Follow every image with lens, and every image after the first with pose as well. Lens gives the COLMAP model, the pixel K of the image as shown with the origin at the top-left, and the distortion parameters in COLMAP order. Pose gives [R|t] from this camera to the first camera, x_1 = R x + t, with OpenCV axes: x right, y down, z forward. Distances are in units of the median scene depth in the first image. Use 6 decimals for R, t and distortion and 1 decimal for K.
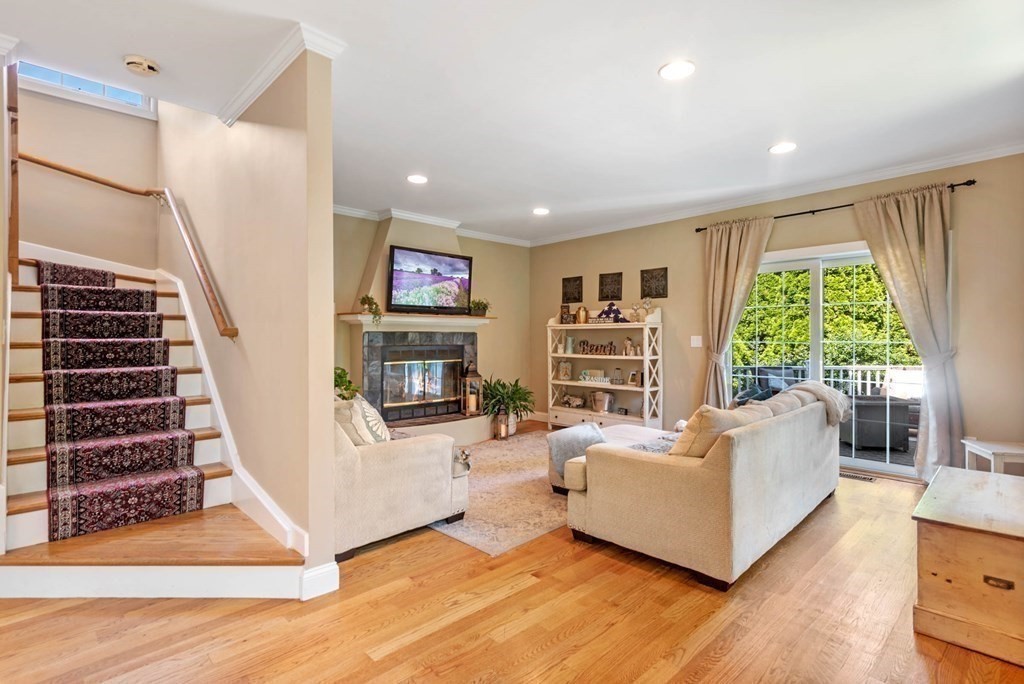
lens RADIAL K [[508.4, 0, 512.0], [0, 508.4, 342.0], [0, 0, 1]] dist [0.001328, 0.000221]
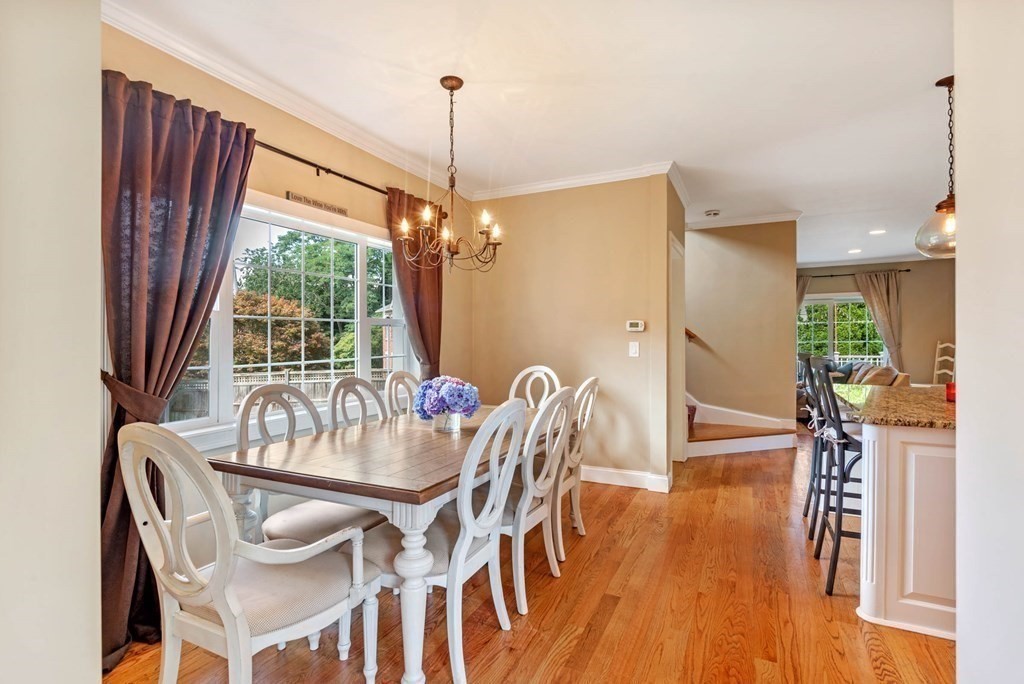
lens RADIAL K [[493.0, 0, 526.0], [0, 493.0, 346.6], [0, 0, 1]] dist [0.038128, 0.000047]
pose [[0.936723, -0.006483, 0.350012, -1.329304], [0.002415, 0.999924, 0.012060, -0.004969], [-0.350064, -0.010452, 0.936668, -0.457190]]
